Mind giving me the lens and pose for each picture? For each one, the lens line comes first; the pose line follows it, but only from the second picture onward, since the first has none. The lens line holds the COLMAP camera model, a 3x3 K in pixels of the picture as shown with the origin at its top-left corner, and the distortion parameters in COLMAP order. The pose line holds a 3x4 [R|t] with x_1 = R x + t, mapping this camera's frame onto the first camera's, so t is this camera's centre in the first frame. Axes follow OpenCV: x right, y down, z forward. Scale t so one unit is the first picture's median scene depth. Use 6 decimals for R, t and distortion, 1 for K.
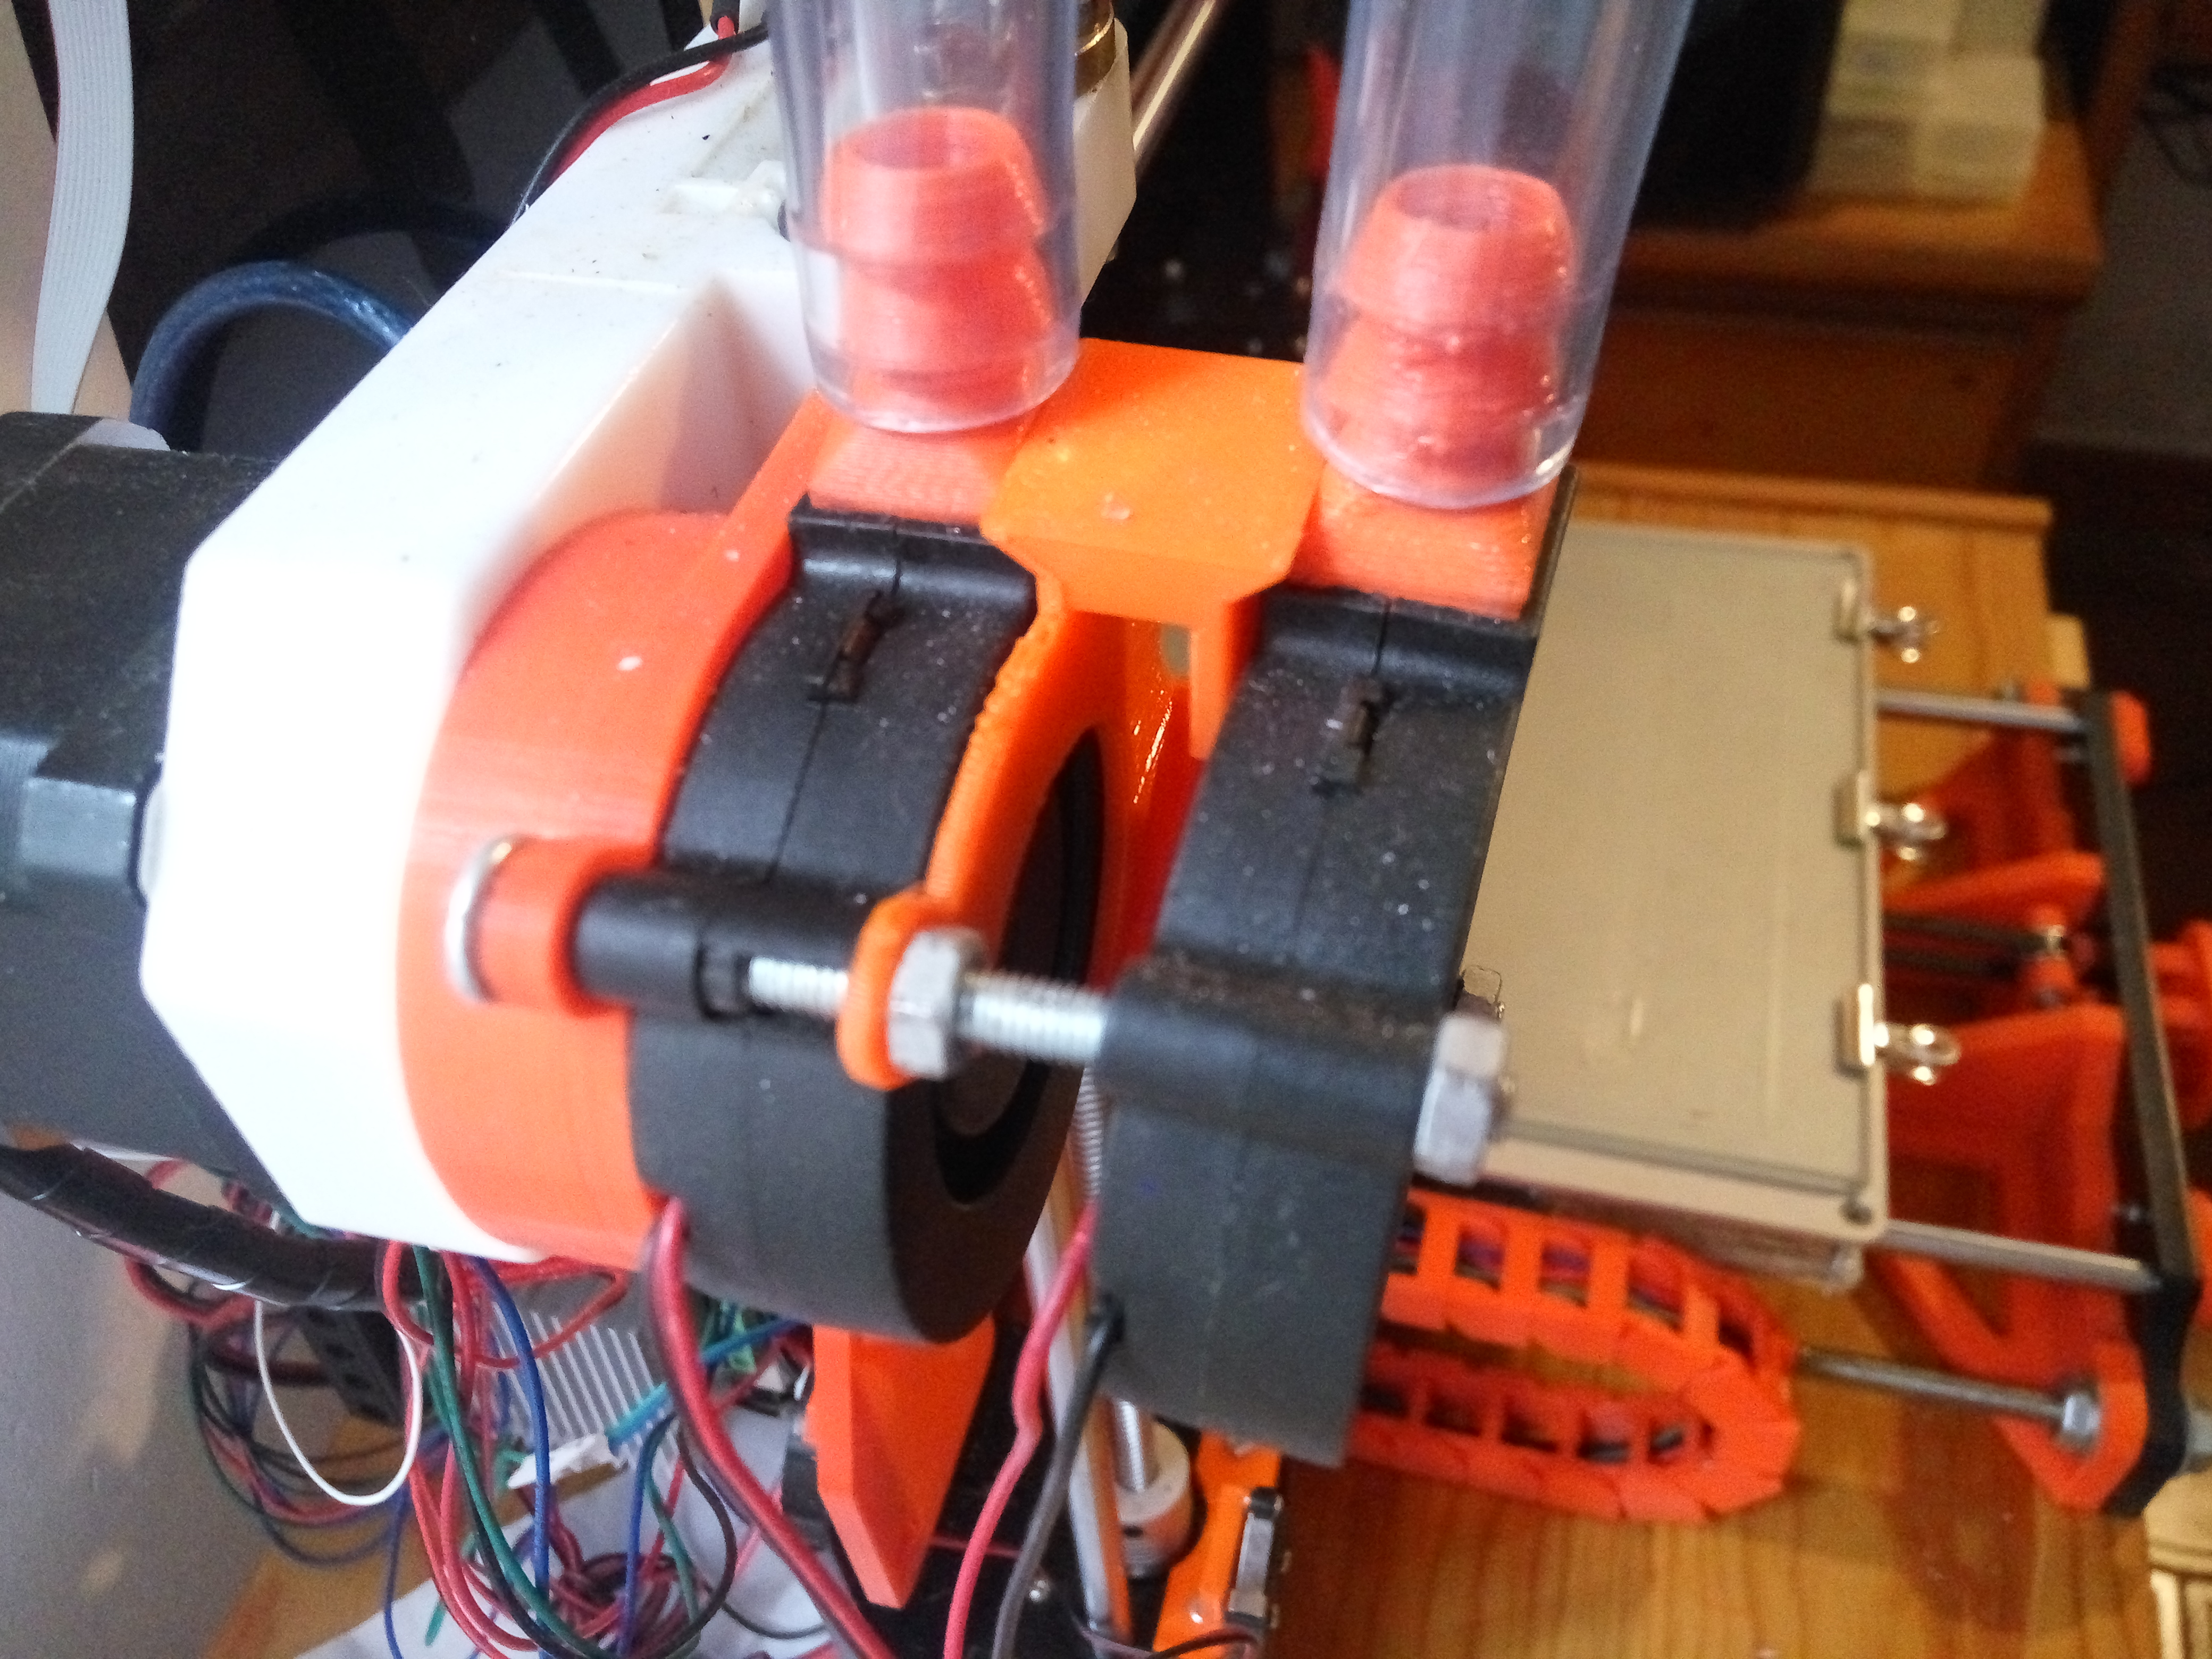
lens RADIAL K [[1814.8, 0, 1111.5], [0, 1814.8, 821.4], [0, 0, 1]] dist [0.053110, -0.049510]
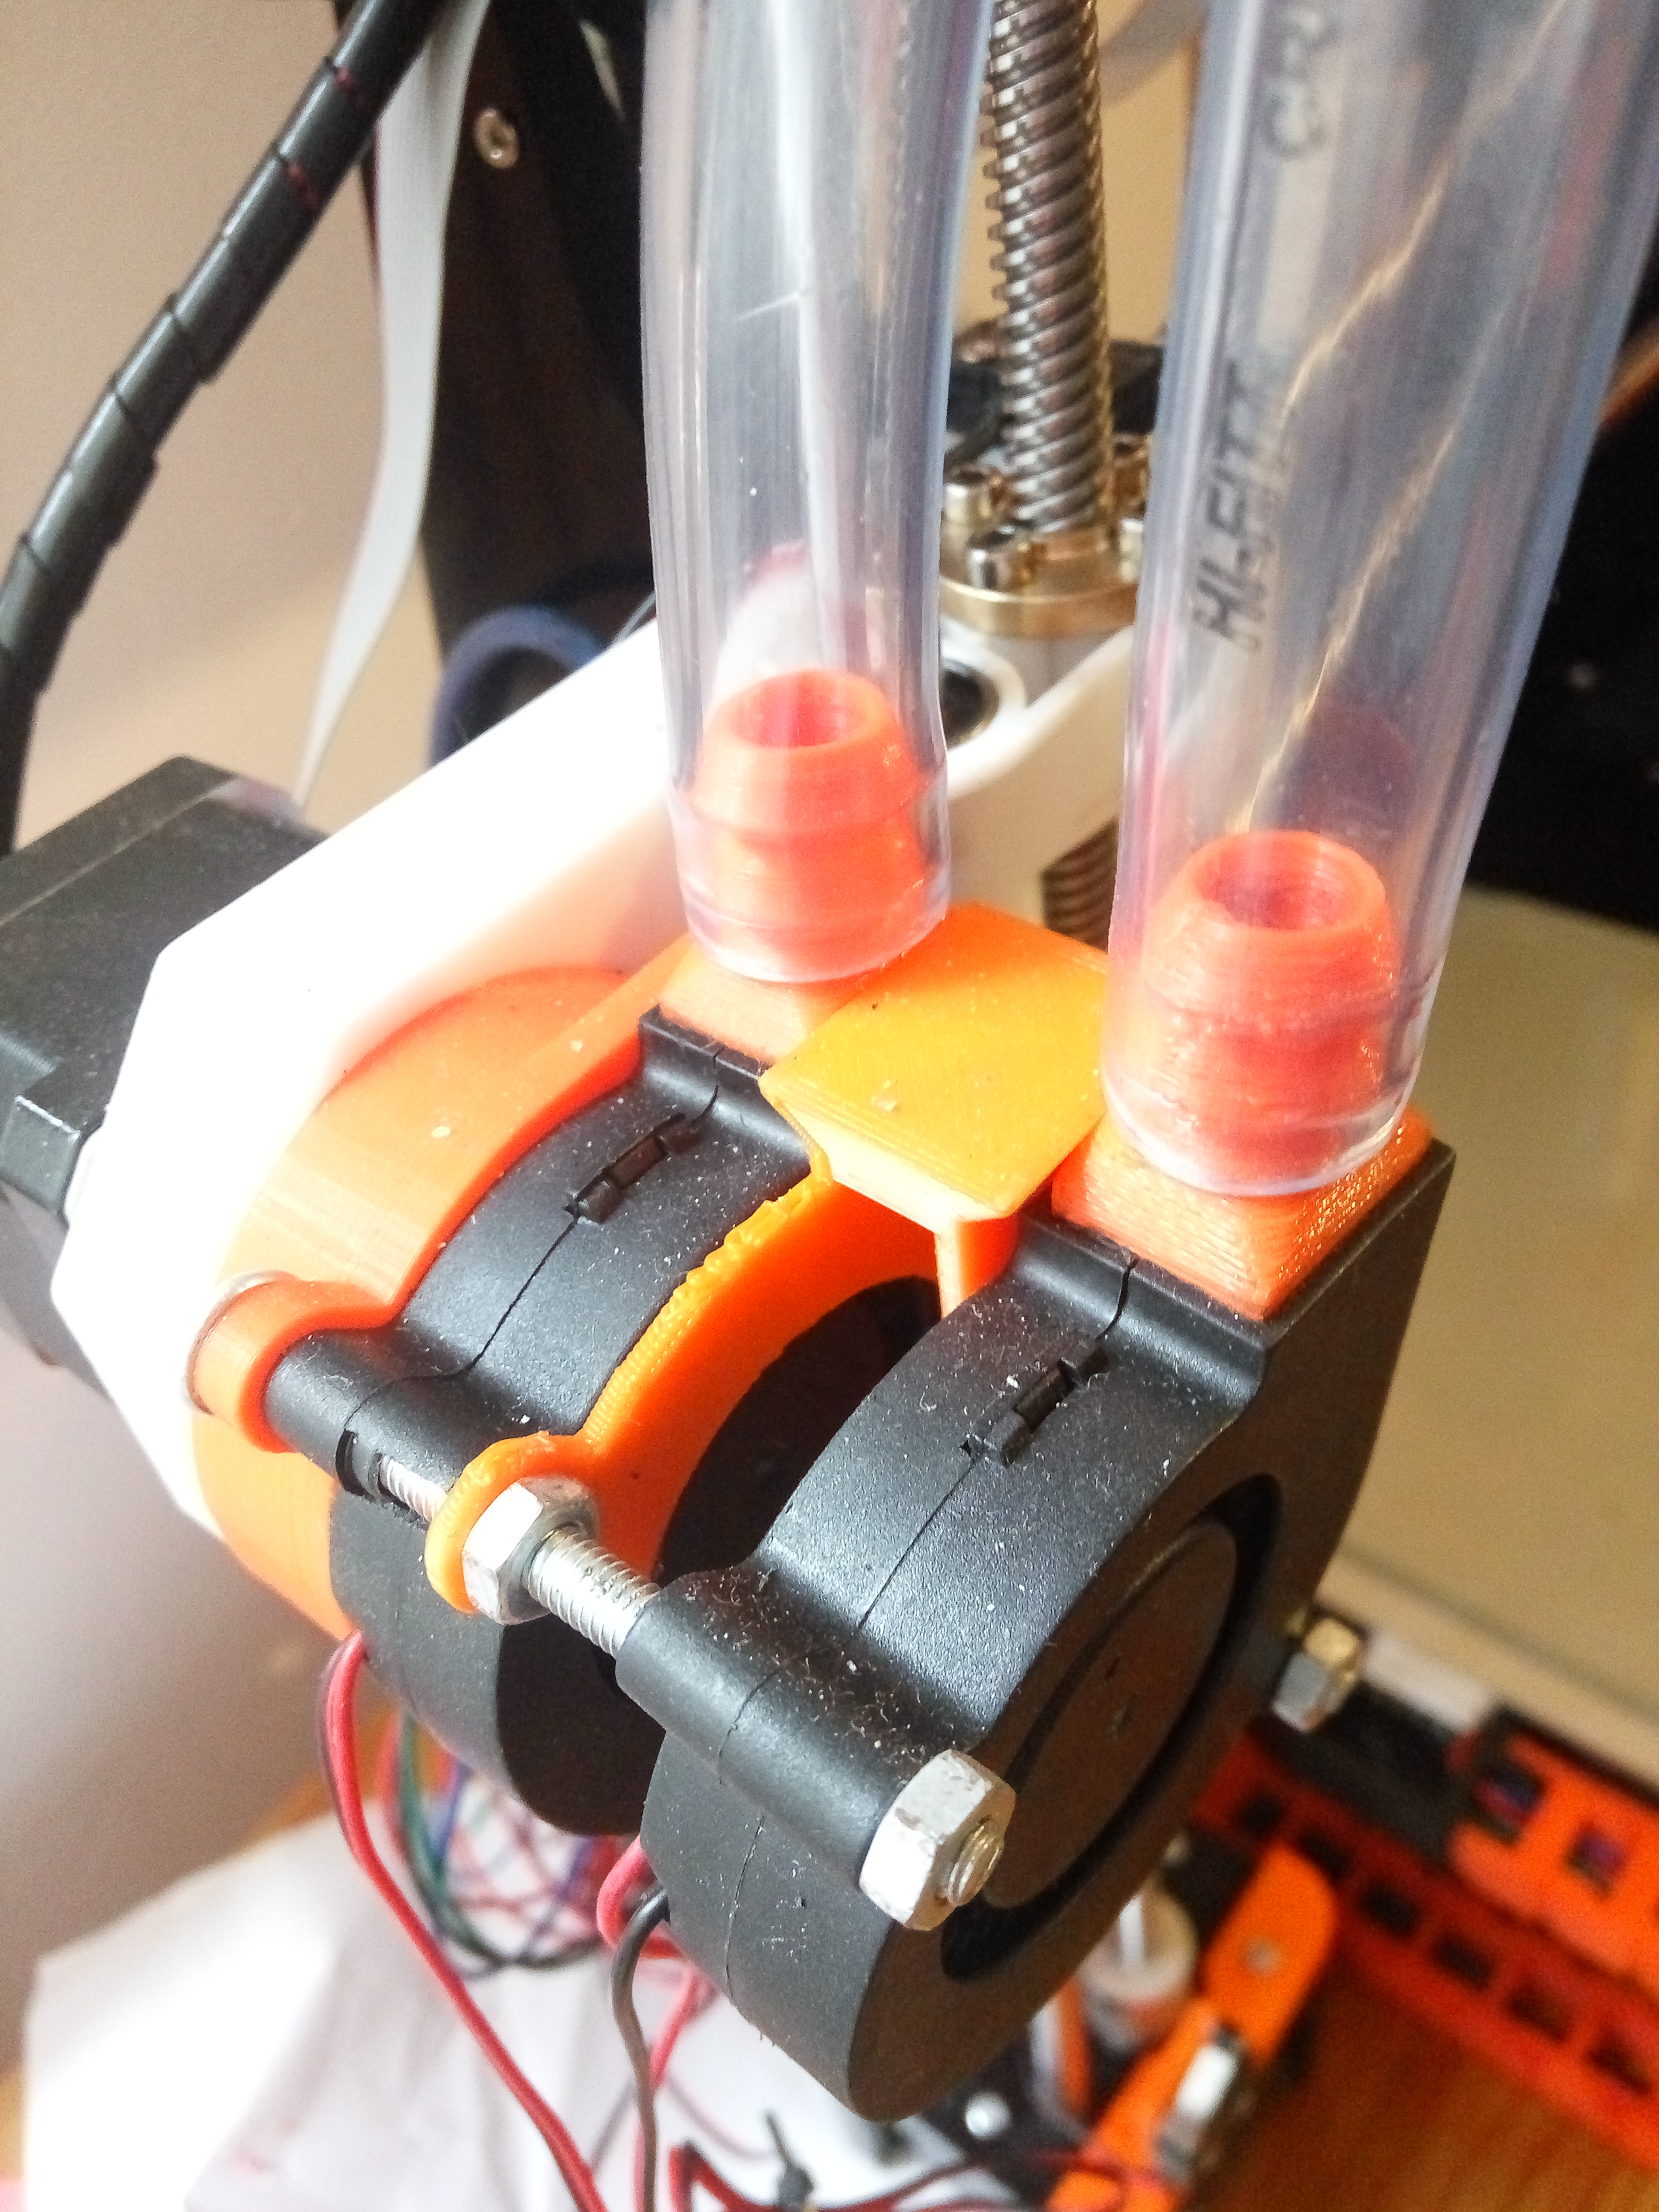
lens RADIAL K [[1814.8, 0, 811.4], [0, 1814.8, 1111.5], [0, 0, 1]] dist [0.053110, -0.049510]
pose [[0.909777, 0.236239, -0.341317, 0.297900], [-0.241225, 0.970053, 0.028431, -0.179994], [0.337812, 0.056468, 0.939518, 0.060807]]
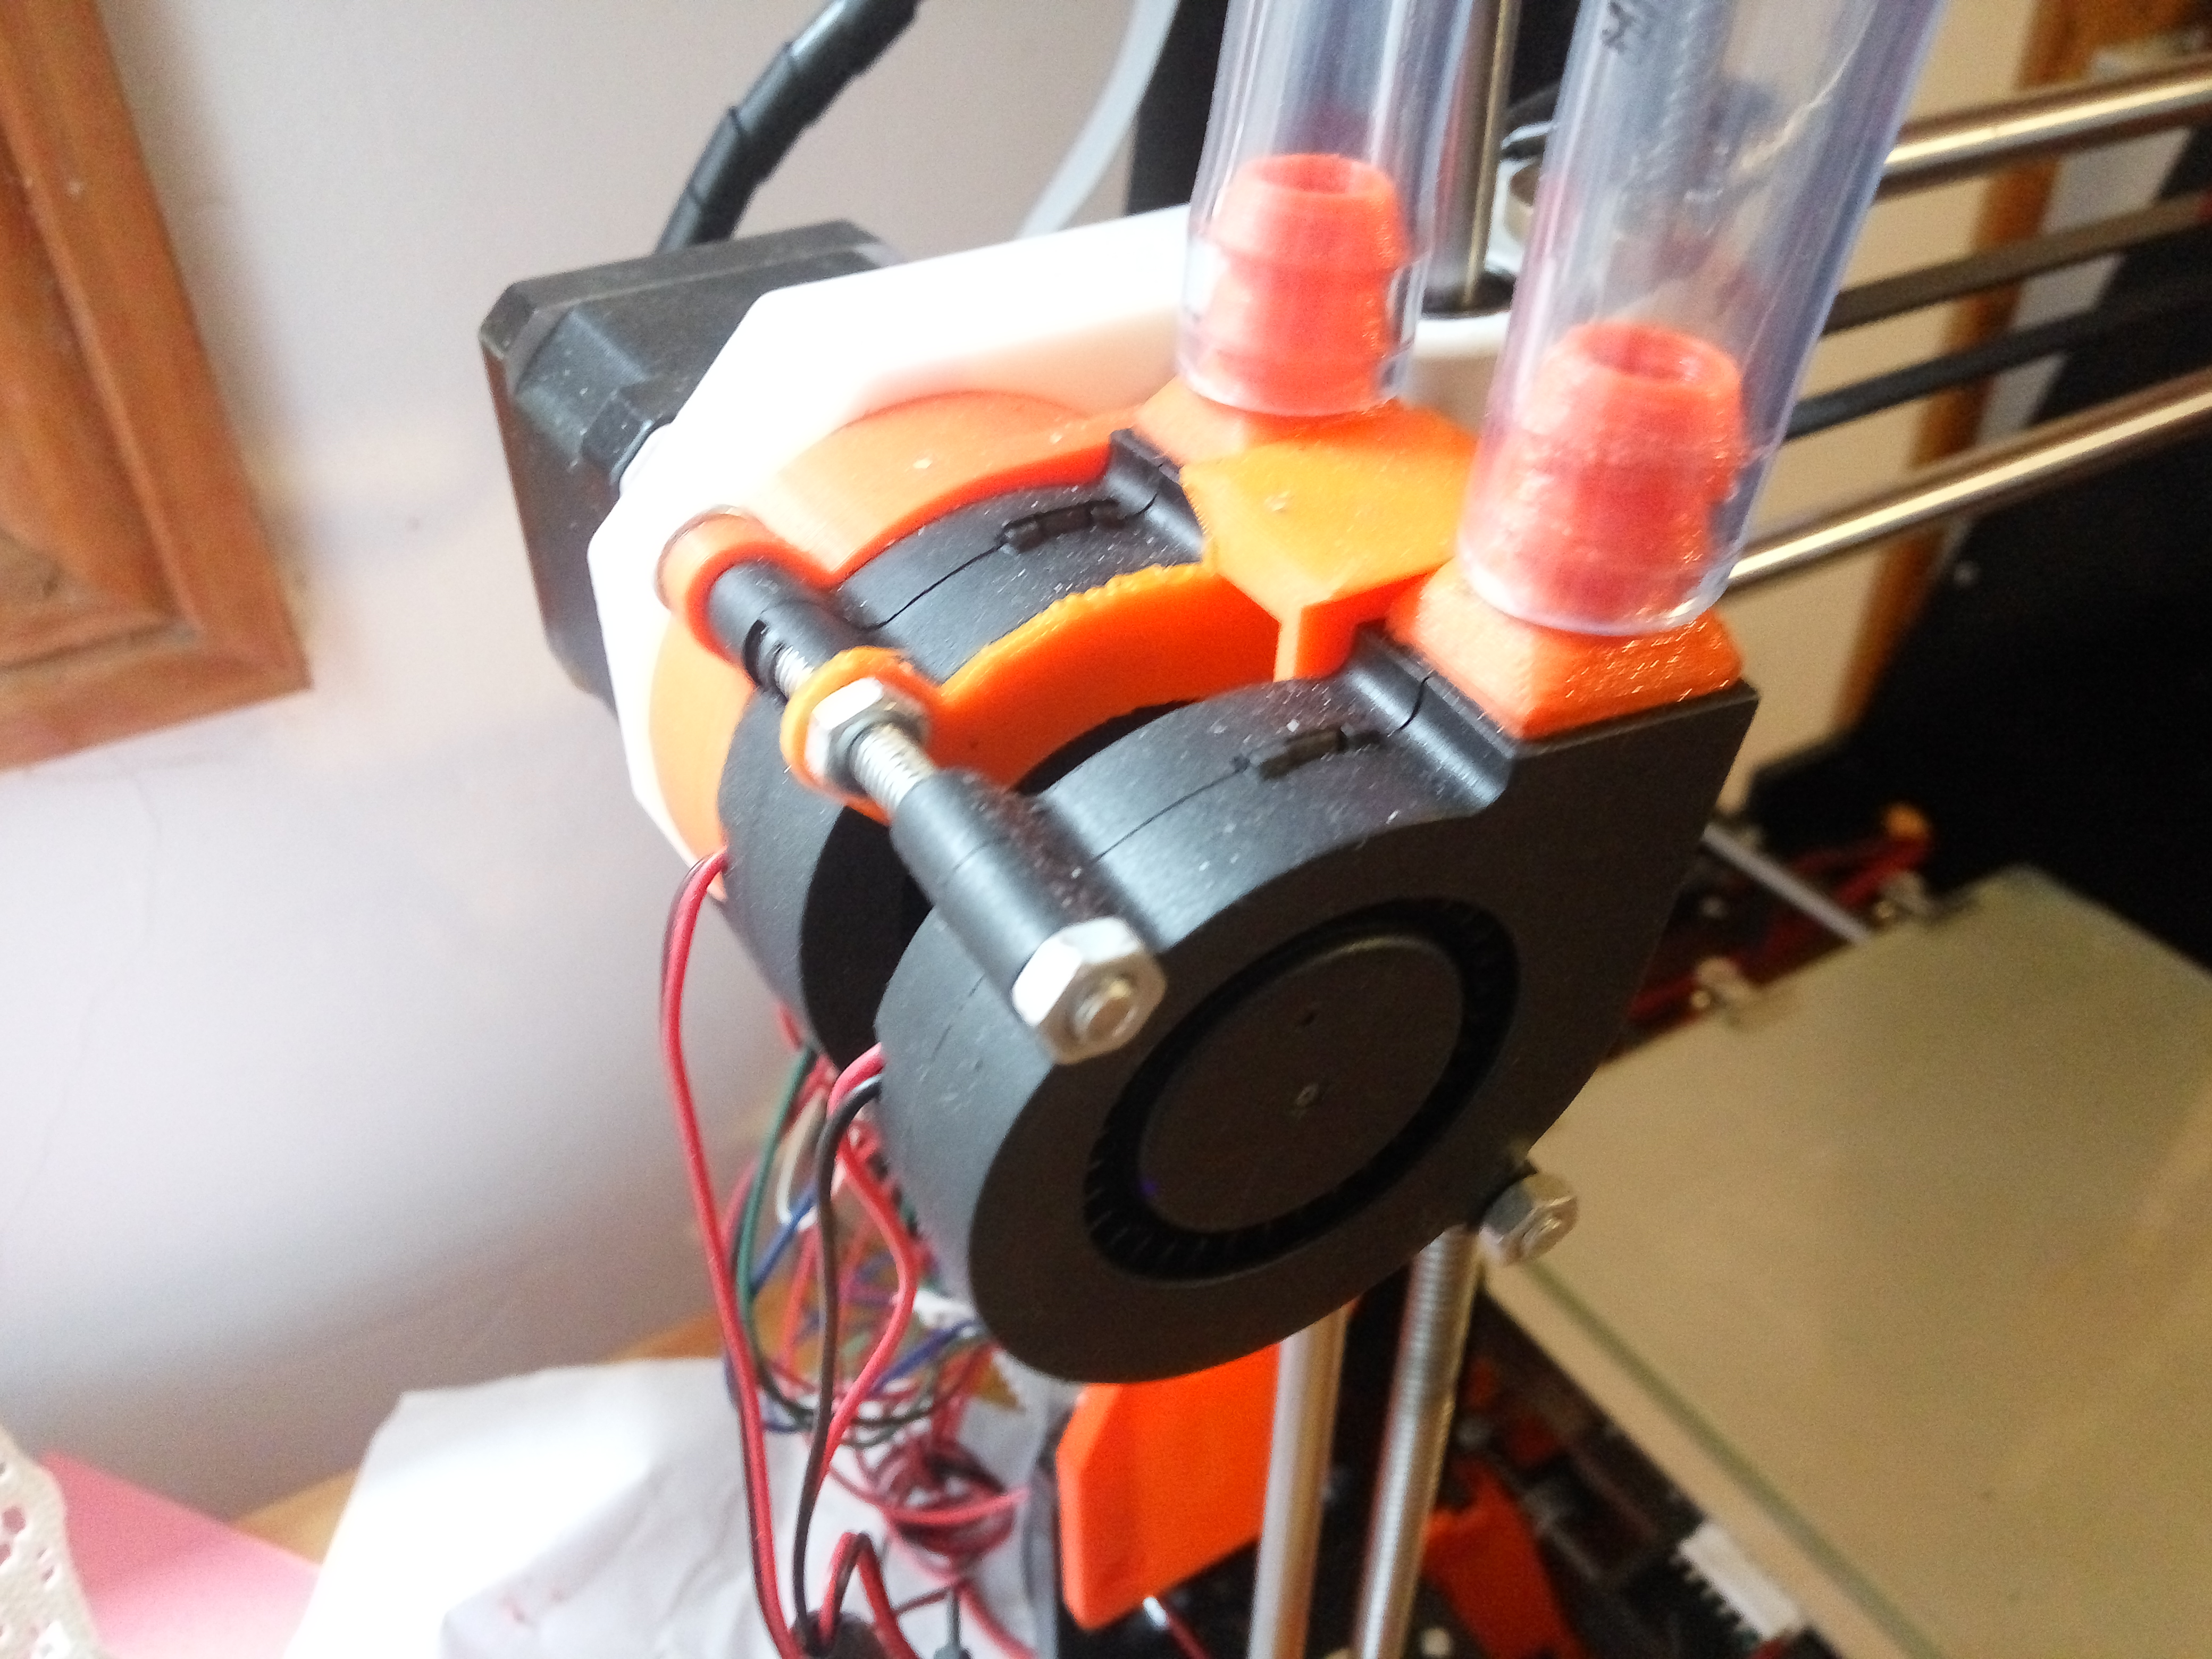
lens RADIAL K [[1814.8, 0, 1093.2], [0, 1814.8, 846.7], [0, 0, 1]] dist [0.053110, -0.049510]
pose [[0.725059, 0.473132, -0.500435, 0.578074], [-0.528849, 0.847974, 0.035483, 0.031154], [0.441144, 0.238927, 0.865047, 0.019025]]
